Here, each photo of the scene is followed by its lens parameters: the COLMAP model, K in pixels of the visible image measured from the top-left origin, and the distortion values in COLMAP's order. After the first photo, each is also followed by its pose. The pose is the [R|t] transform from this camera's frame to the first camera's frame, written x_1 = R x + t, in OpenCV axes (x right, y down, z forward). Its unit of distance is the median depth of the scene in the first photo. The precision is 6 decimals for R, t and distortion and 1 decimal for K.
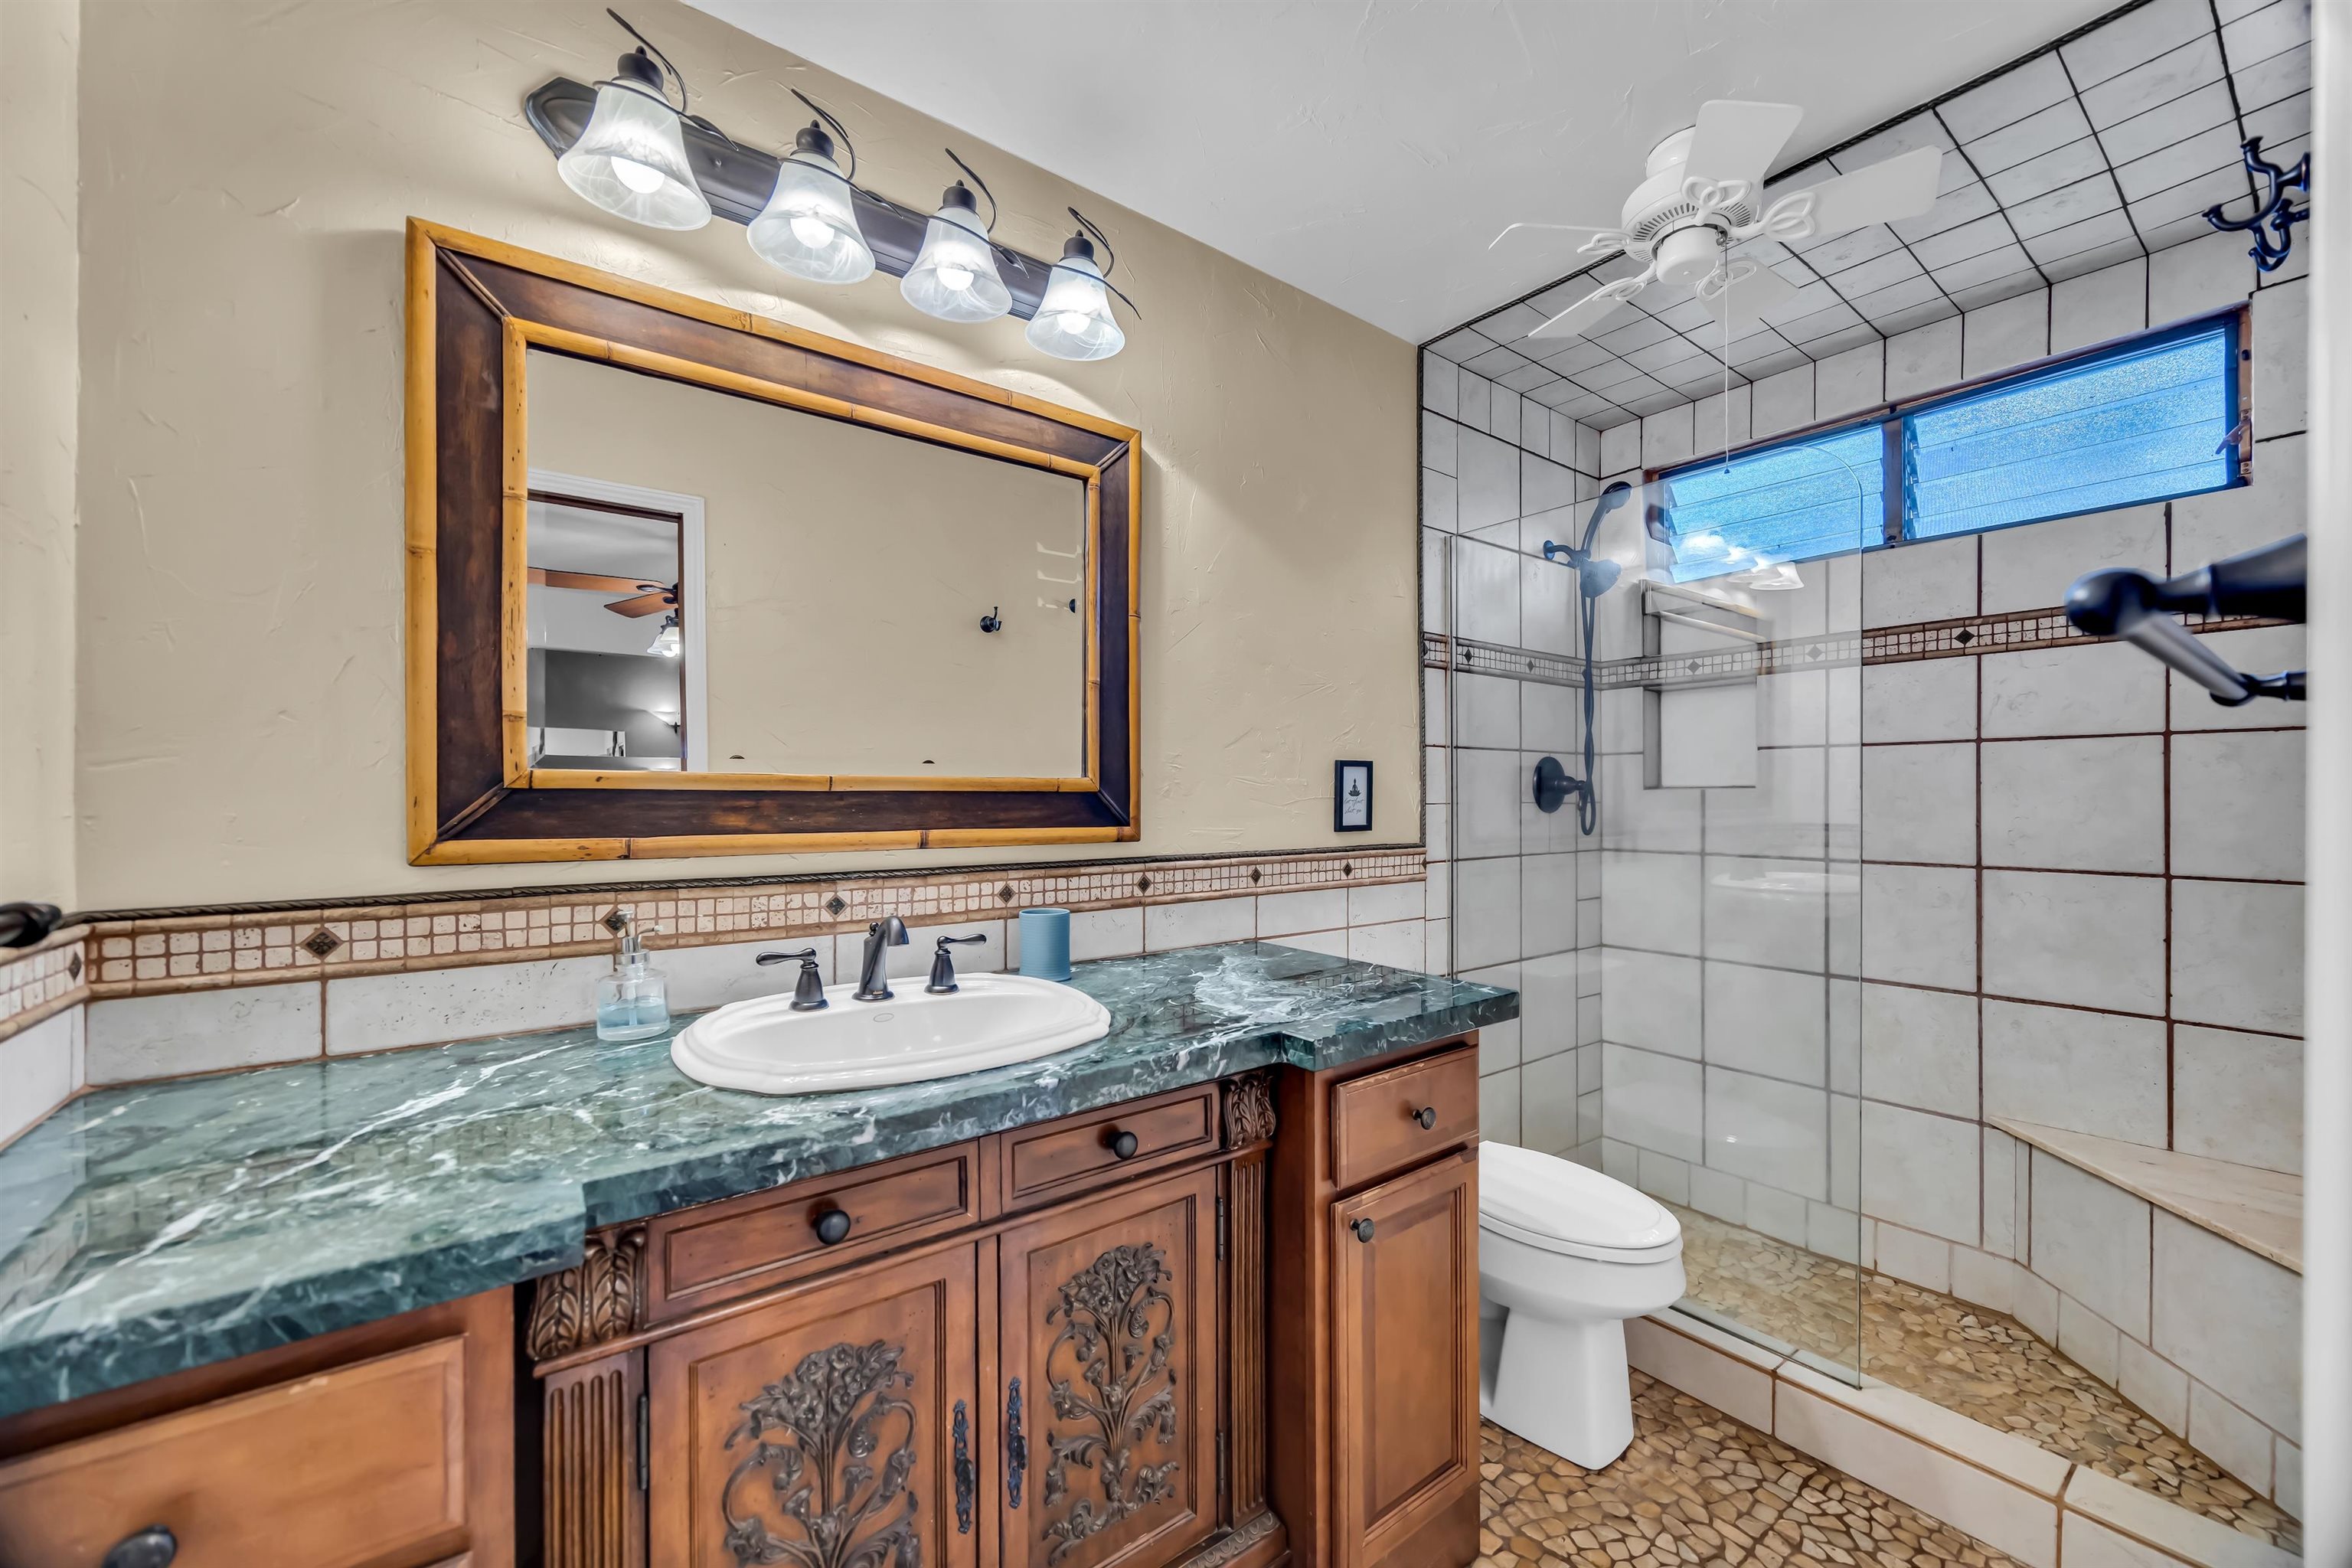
lens RADIAL K [[900.5, 0, 1173.7], [0, 900.5, 793.6], [0, 0, 1]] dist [0.000885, 0.000048]
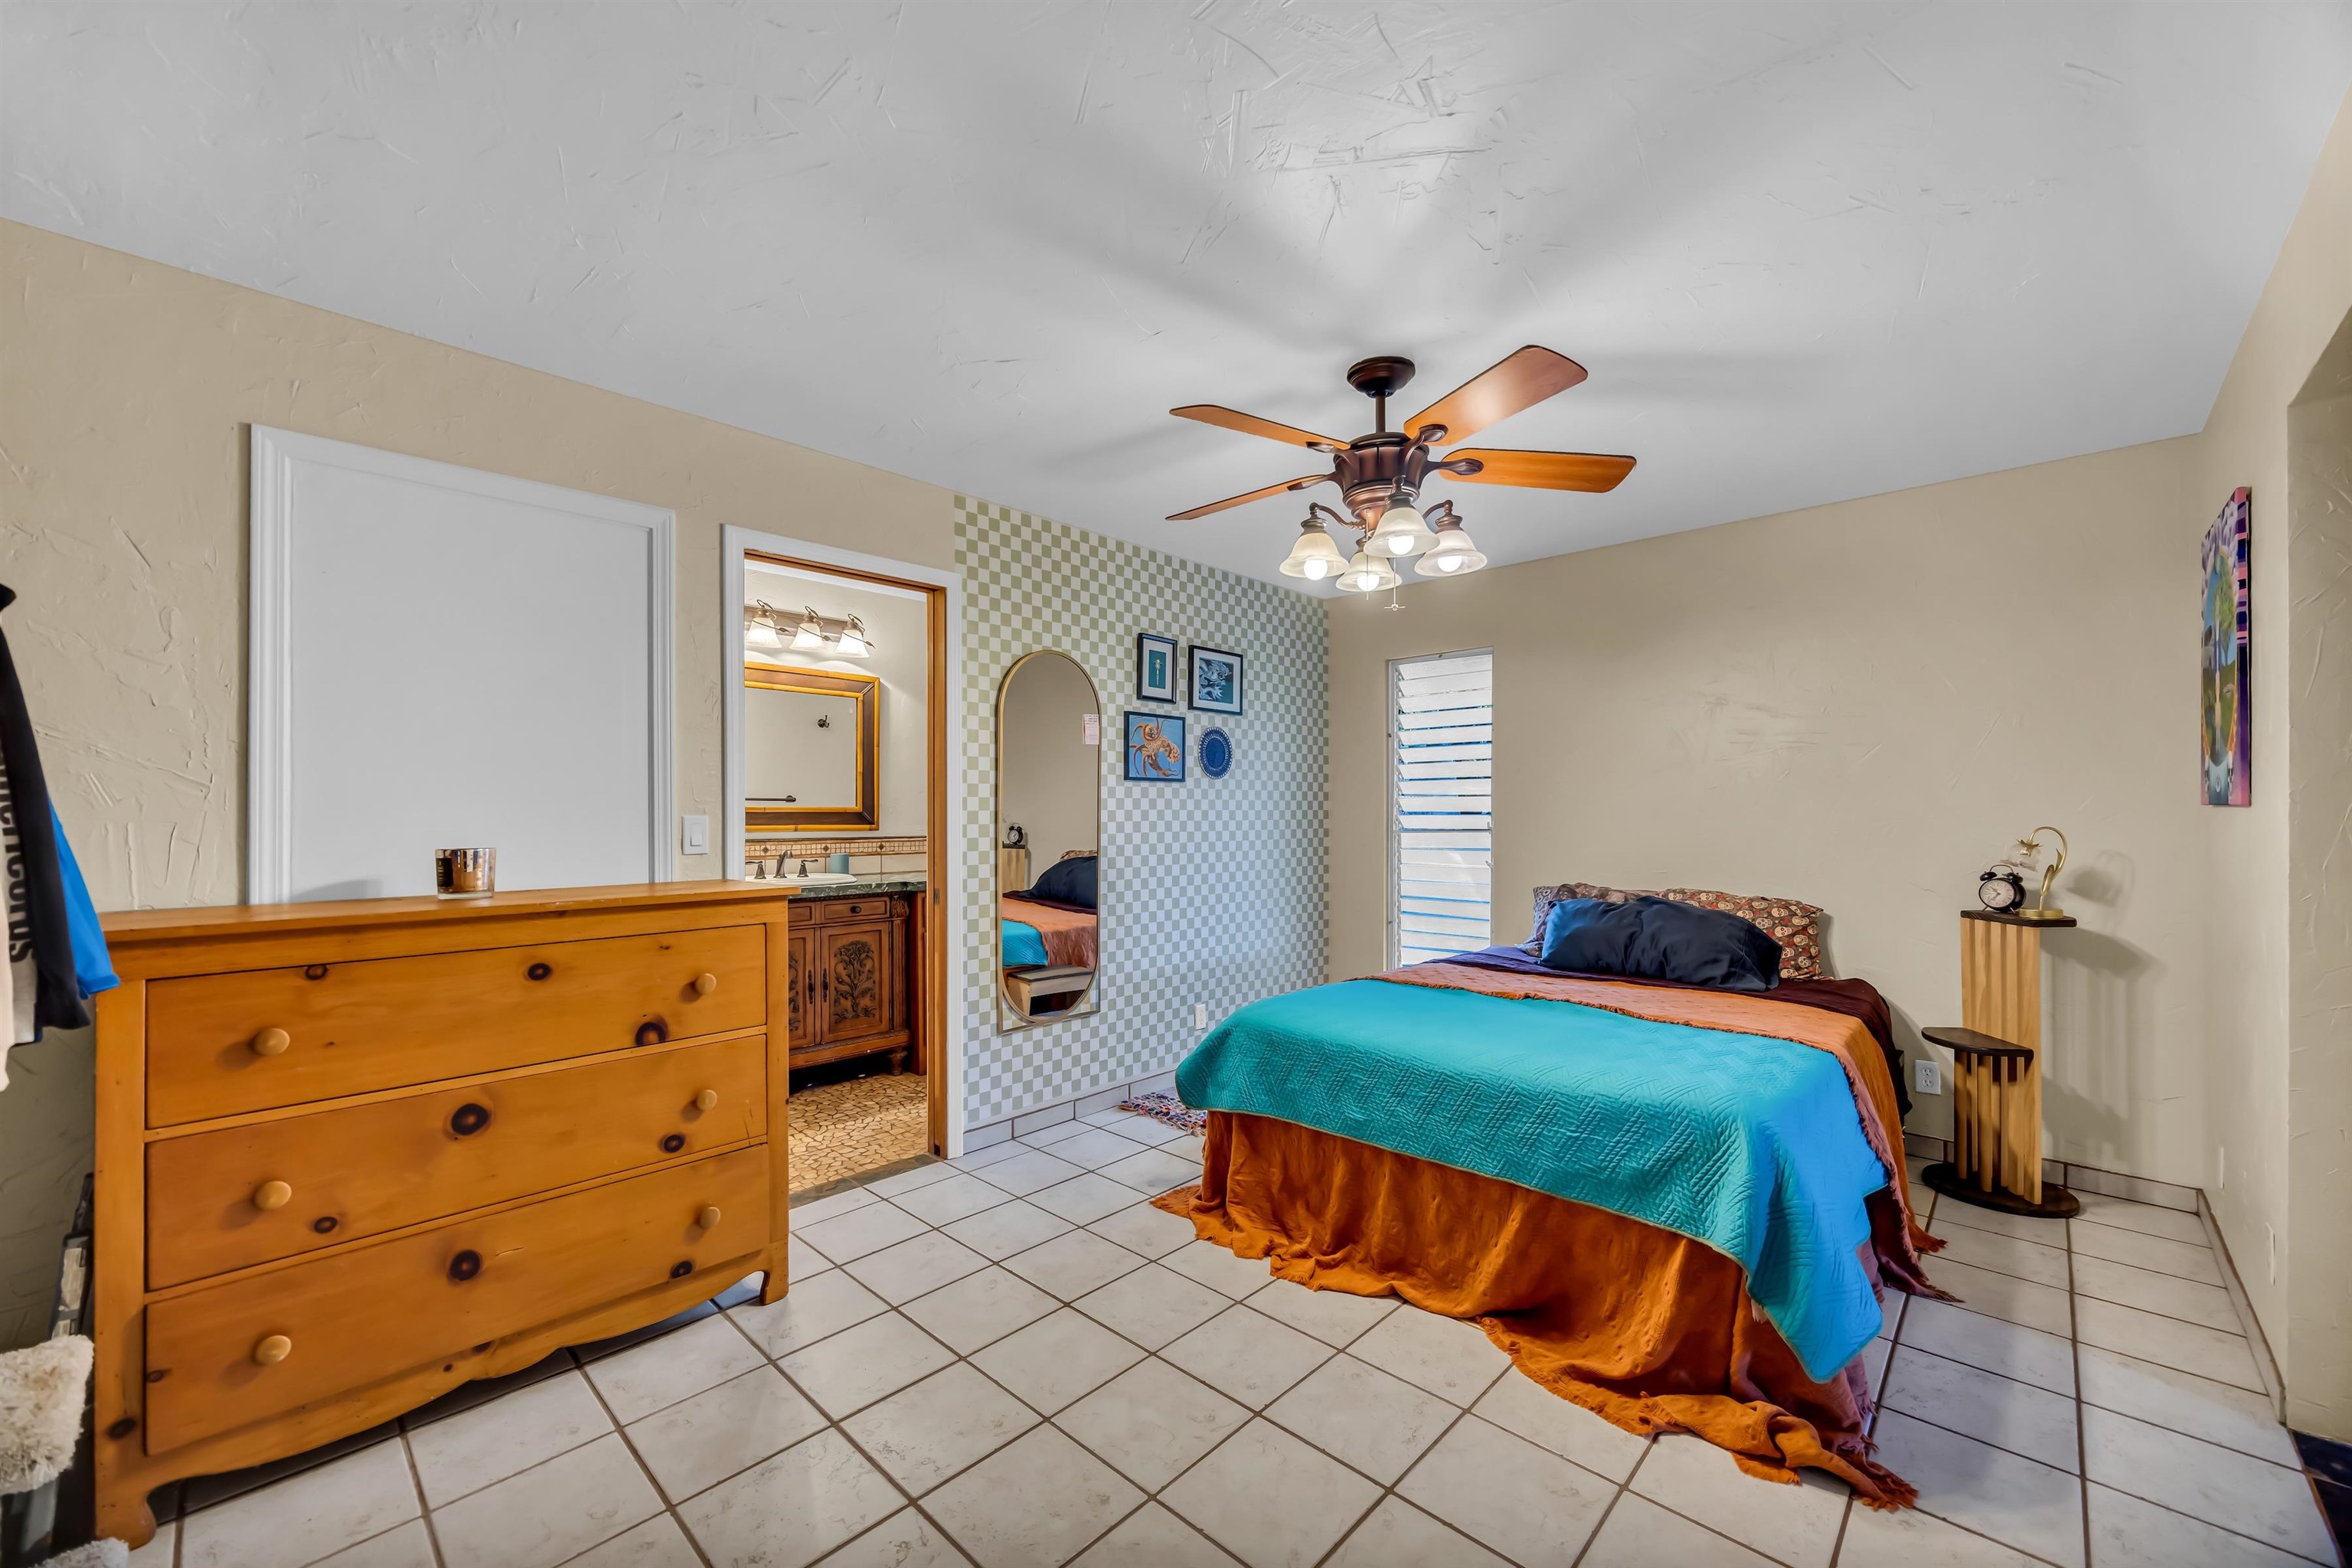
lens RADIAL K [[900.5, 0, 1173.7], [0, 900.5, 793.6], [0, 0, 1]] dist [0.000885, 0.000048]
pose [[0.986679, -0.002106, 0.162668, 0.511008], [0.006322, 0.999657, -0.025400, 0.022125], [-0.162559, 0.026090, 0.986354, -2.332971]]
